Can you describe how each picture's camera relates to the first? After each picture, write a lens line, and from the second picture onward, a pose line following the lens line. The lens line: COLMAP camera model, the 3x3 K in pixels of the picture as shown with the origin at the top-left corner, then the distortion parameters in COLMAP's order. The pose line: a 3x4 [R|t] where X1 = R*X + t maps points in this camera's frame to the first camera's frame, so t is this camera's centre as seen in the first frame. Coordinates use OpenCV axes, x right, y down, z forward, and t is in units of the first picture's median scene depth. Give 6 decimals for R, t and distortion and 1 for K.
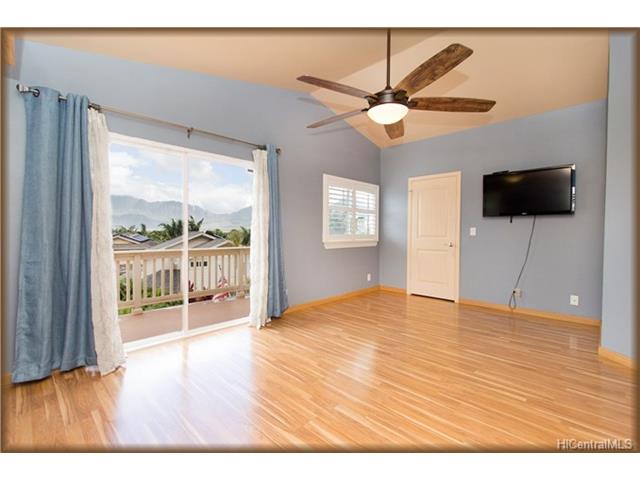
lens RADIAL K [[292.9, 0, 314.7], [0, 292.9, 237.6], [0, 0, 1]] dist [0.003237, 0.000150]
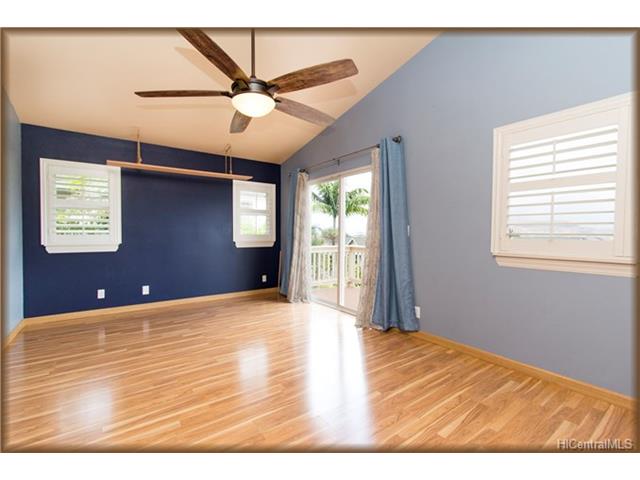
lens RADIAL K [[292.9, 0, 315.8], [0, 292.9, 237.4], [0, 0, 1]] dist [0.003237, 0.000150]
pose [[-0.167496, 0.006232, -0.985853, 1.115620], [-0.029835, 0.999490, 0.011387, -0.014714], [0.985421, 0.031320, -0.167224, 1.336663]]
